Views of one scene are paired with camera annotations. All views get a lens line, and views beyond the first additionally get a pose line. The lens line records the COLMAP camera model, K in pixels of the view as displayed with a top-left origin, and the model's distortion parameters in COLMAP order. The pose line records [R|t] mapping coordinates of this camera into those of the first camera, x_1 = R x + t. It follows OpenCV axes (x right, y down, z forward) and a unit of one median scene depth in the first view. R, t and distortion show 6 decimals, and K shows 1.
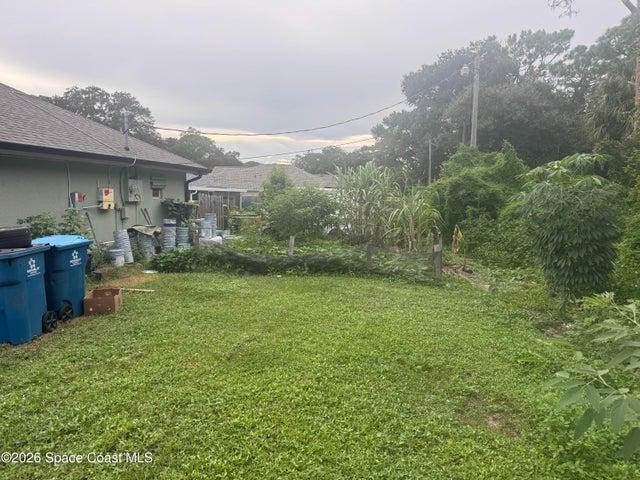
lens RADIAL K [[452.2, 0, 320.0], [0, 452.2, 240.0], [0, 0, 1]] dist [0.063247, -0.084984]
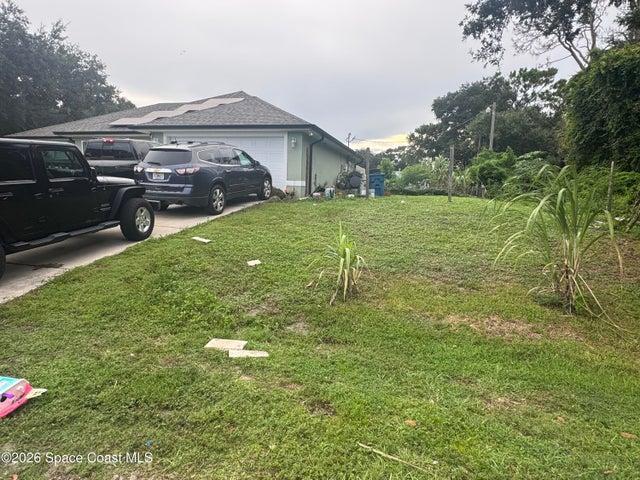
lens RADIAL K [[383.8, 0, 315.7], [0, 383.8, 240.9], [0, 0, 1]] dist [-0.001972, 0.000613]
pose [[0.997853, 0.025043, -0.060524, -0.106593], [-0.023057, 0.999179, 0.033300, 0.052593], [0.061309, -0.031833, 0.997611, -0.244482]]
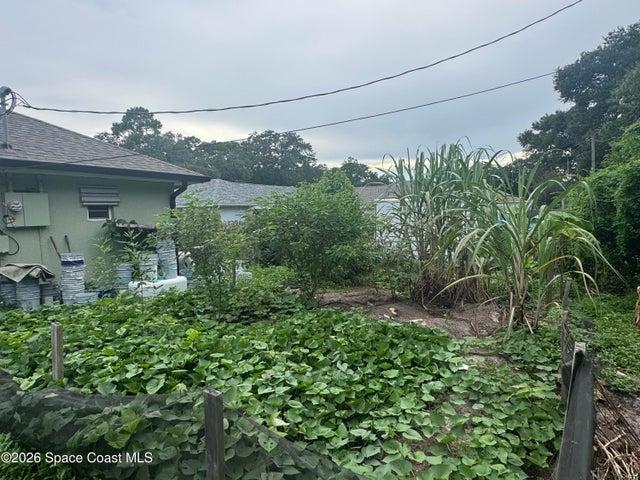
lens RADIAL K [[383.8, 0, 315.7], [0, 383.8, 240.9], [0, 0, 1]] dist [-0.001972, 0.000613]
pose [[0.921040, -0.005818, -0.389424, 0.047477], [-0.004933, 0.999634, -0.026601, -0.013293], [0.389436, 0.026422, 0.920674, 0.169373]]
